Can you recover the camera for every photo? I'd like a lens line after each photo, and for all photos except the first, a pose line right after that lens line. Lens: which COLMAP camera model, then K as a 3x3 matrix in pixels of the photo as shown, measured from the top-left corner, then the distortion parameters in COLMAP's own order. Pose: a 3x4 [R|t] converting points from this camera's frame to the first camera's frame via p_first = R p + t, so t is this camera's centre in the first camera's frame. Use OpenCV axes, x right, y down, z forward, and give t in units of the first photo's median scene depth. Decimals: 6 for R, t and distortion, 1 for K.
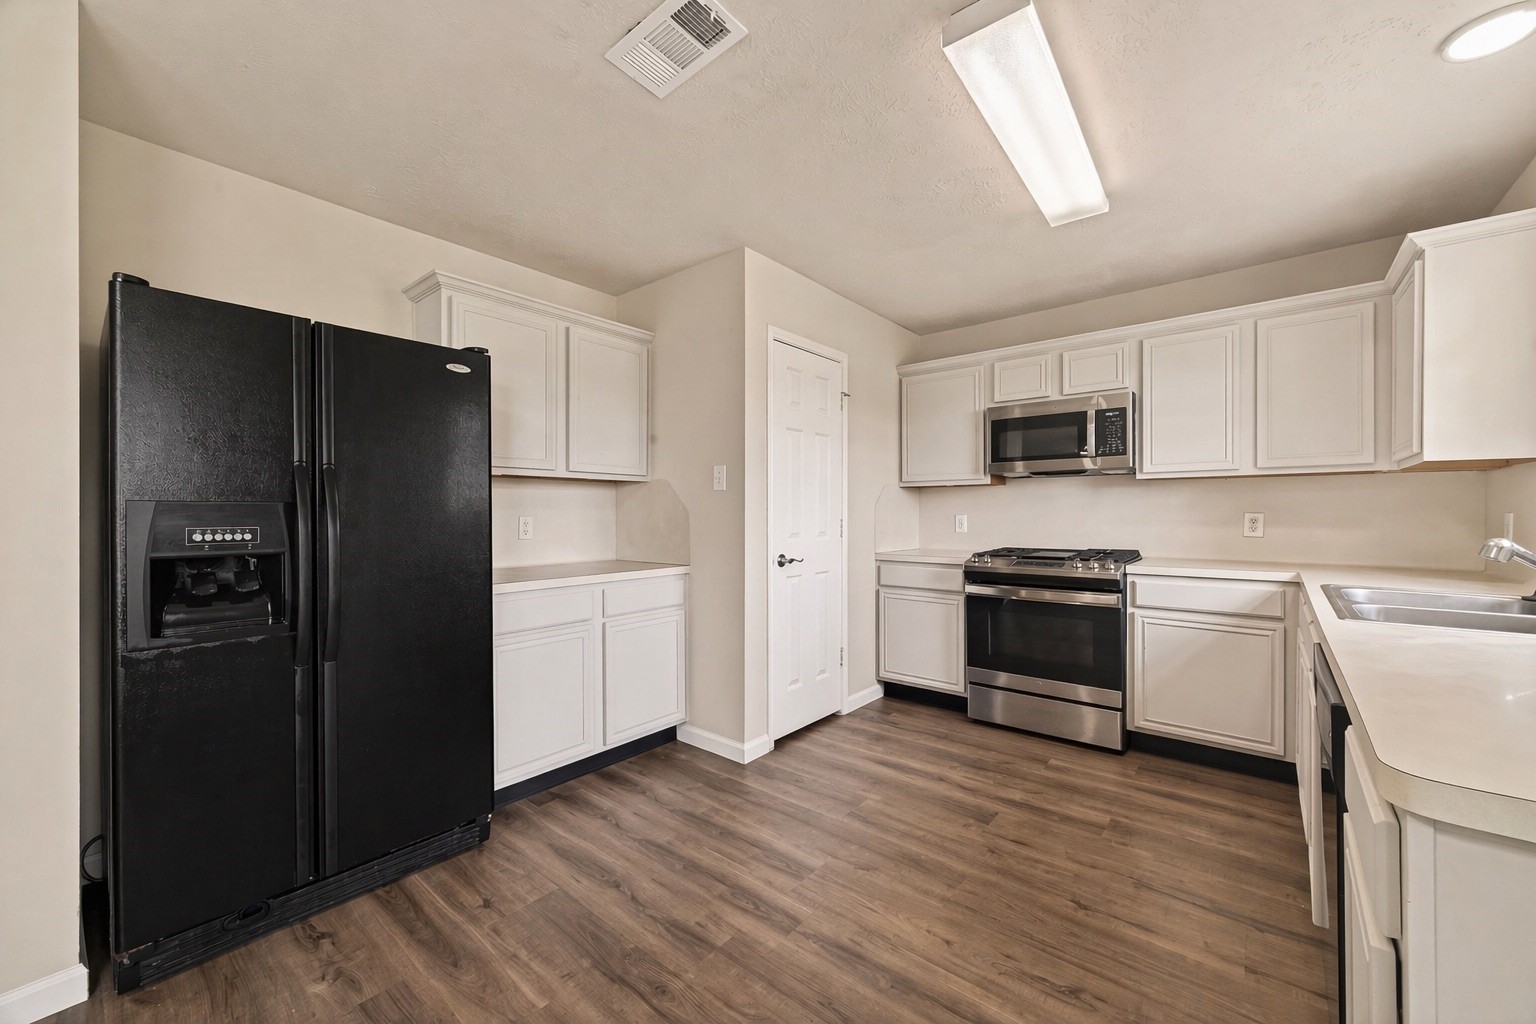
lens RADIAL K [[597.7, 0, 768.0], [0, 597.7, 512.0], [0, 0, 1]] dist [-0.000482, -0.000079]
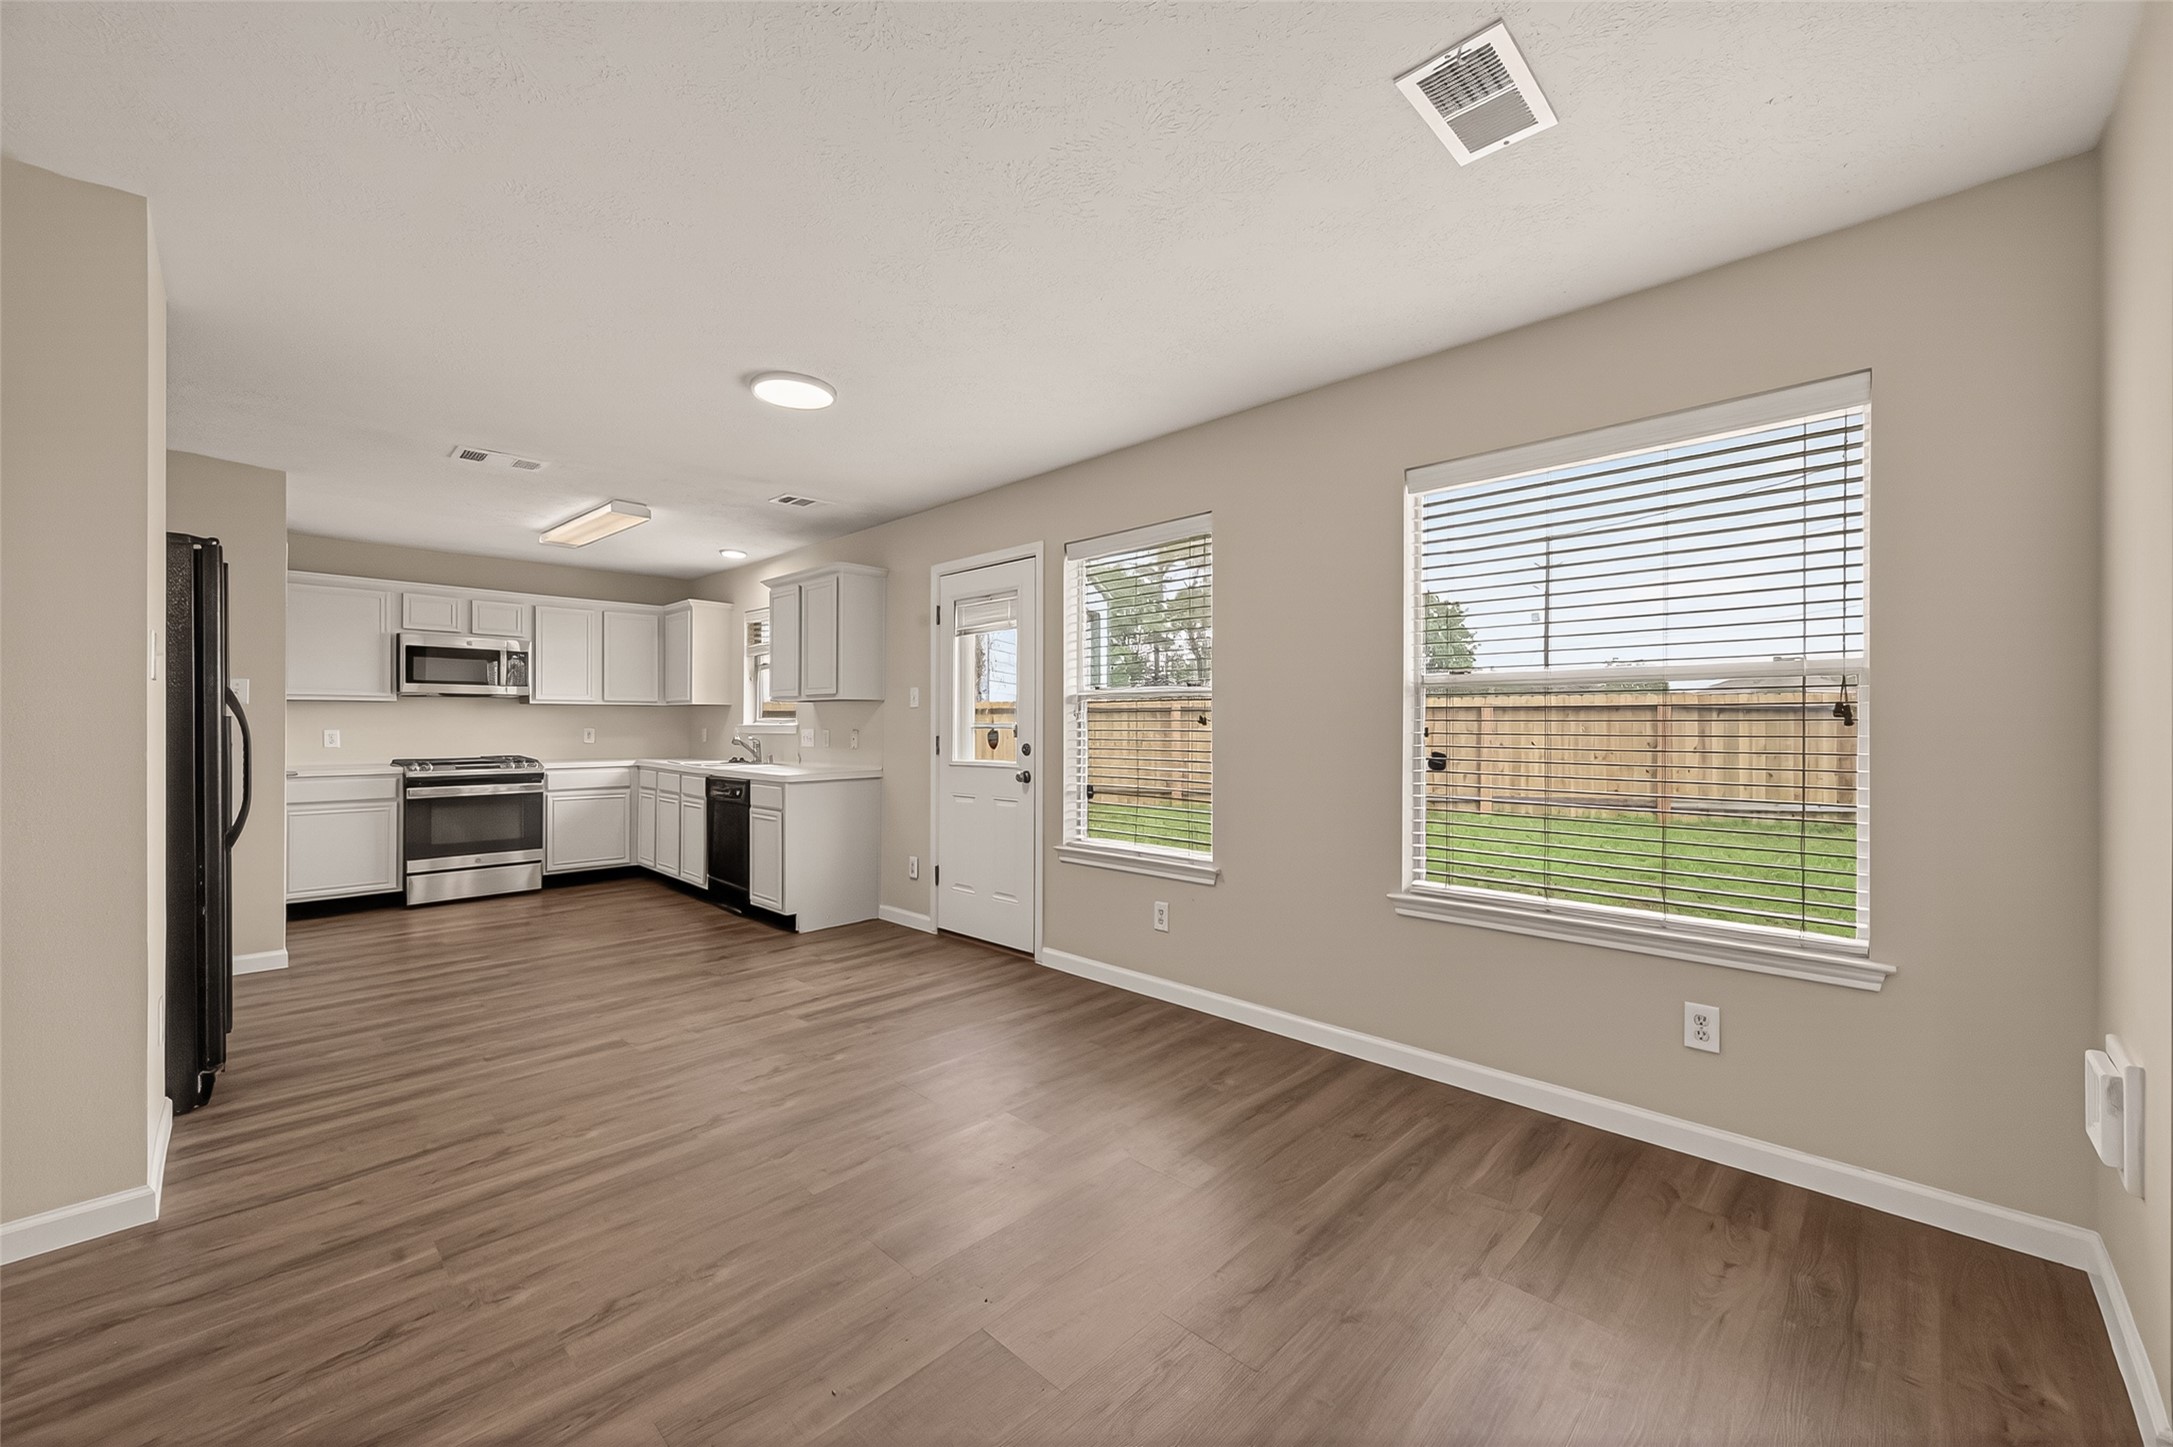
lens RADIAL K [[837.3, 0, 1083.5], [0, 837.3, 727.7], [0, 0, 1]] dist [0.010800, 0.000098]
pose [[0.093031, -0.000549, 0.995663, -1.355930], [-0.001097, 0.999999, 0.000654, -0.001586], [-0.995663, -0.001153, 0.093031, -0.526314]]
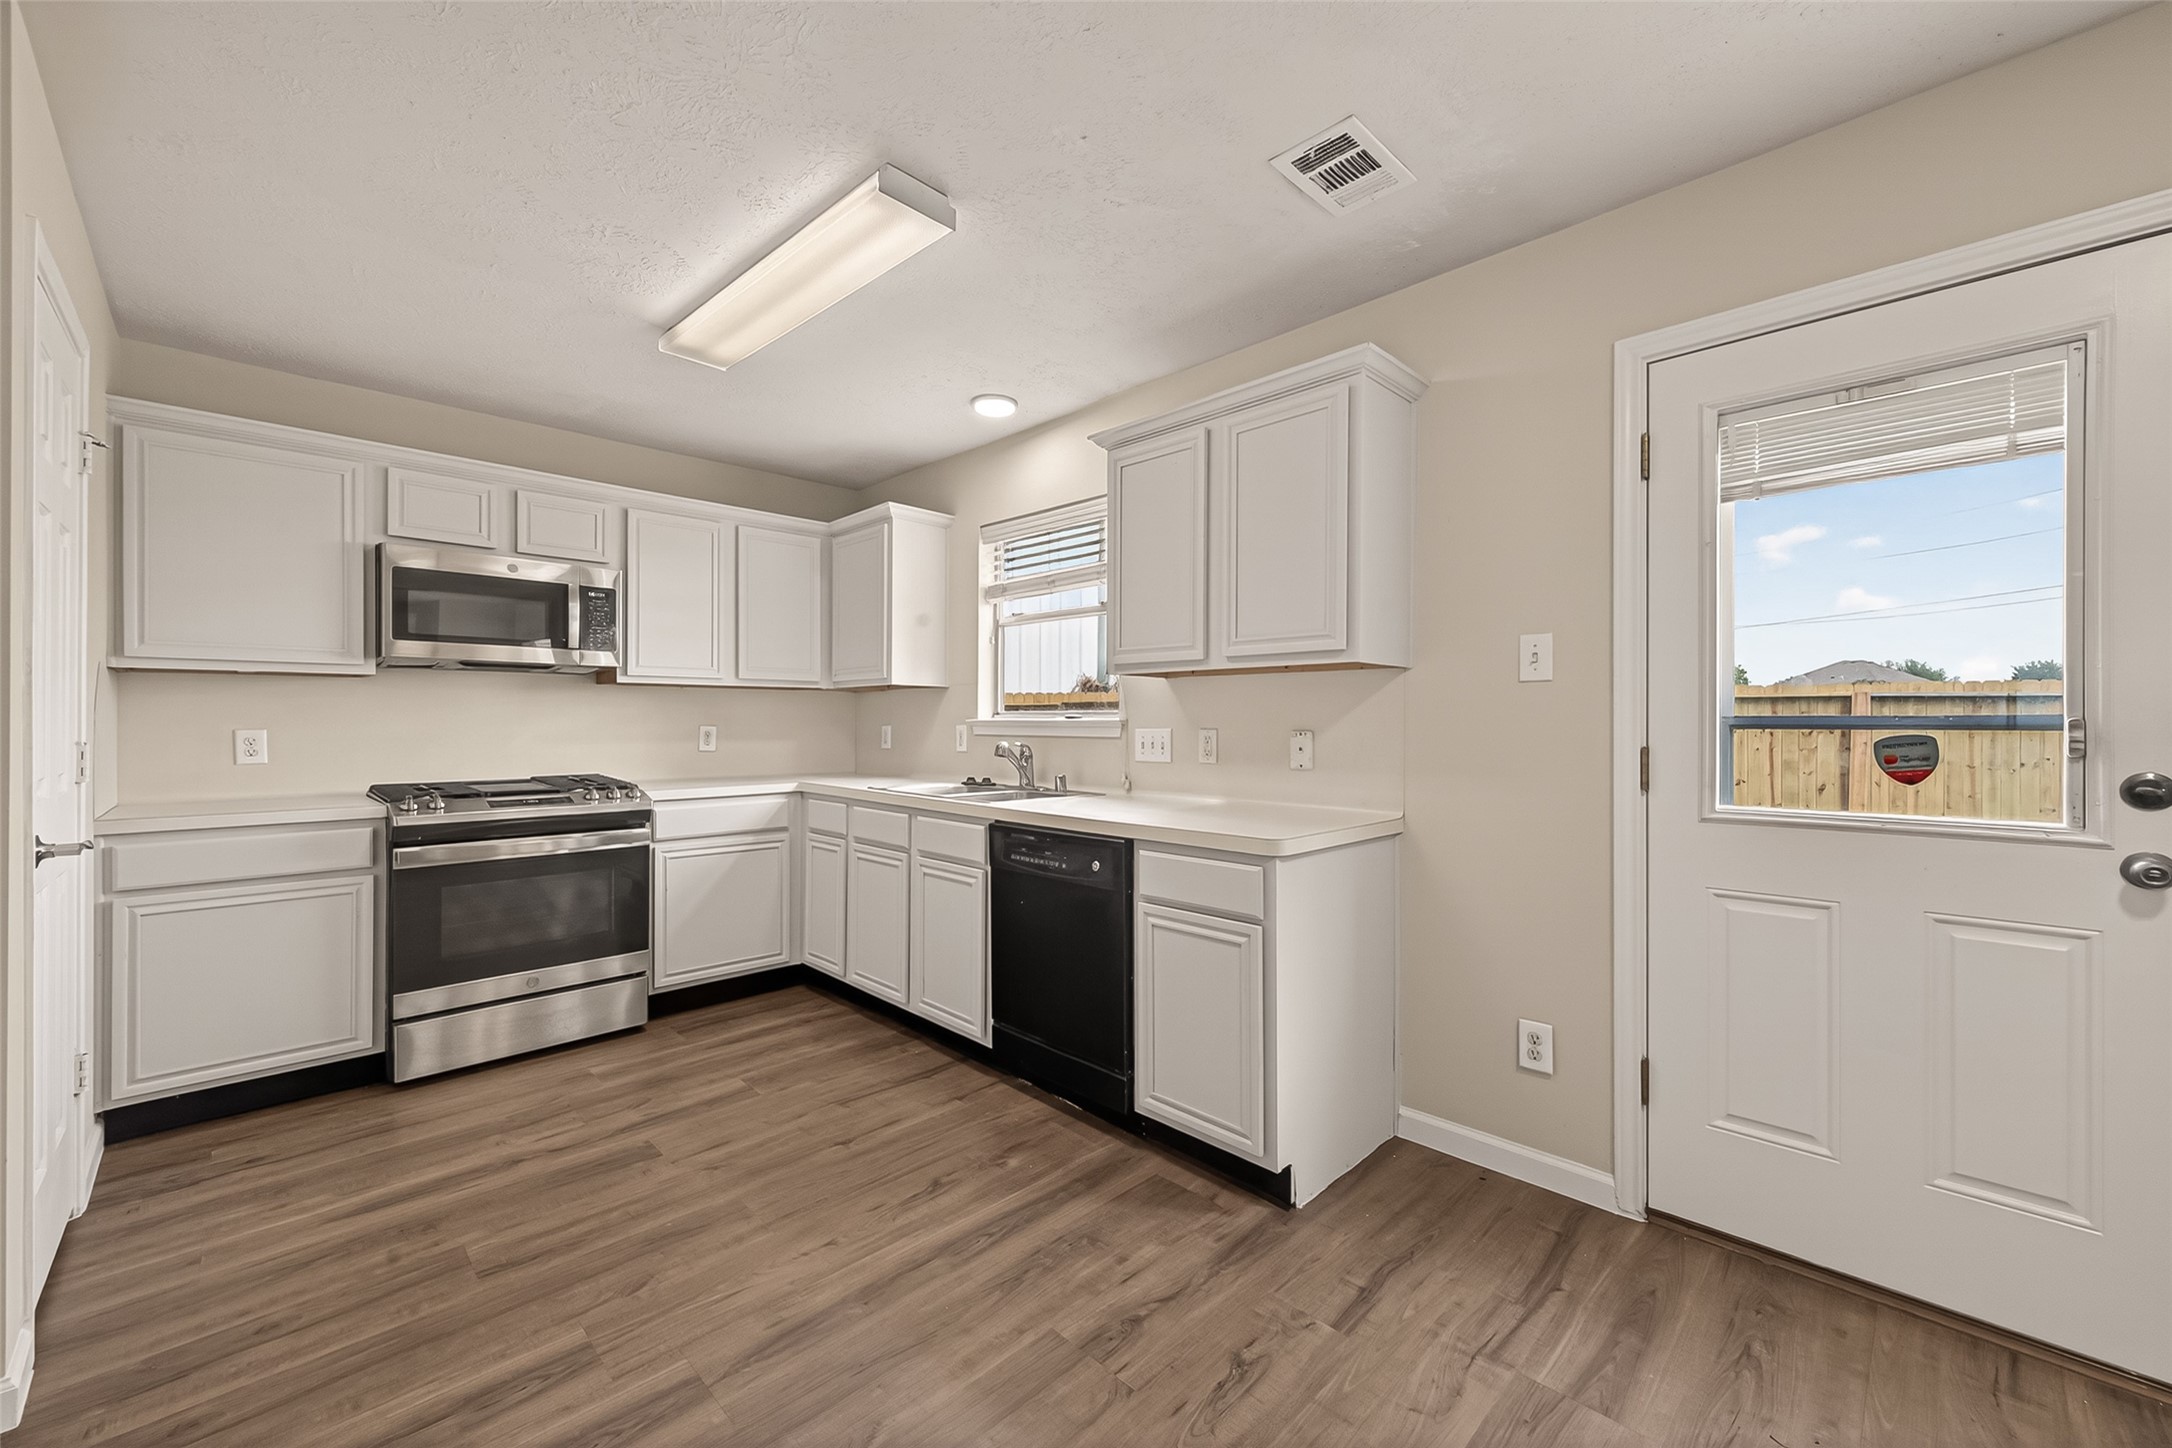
lens RADIAL K [[836.6, 0, 1097.4], [0, 836.6, 730.5], [0, 0, 1]] dist [0.008526, -0.000297]
pose [[0.095792, -0.006229, 0.995382, -0.466180], [-0.001084, 0.999979, 0.006362, -0.000139], [-0.995401, -0.001689, 0.095783, 0.295686]]
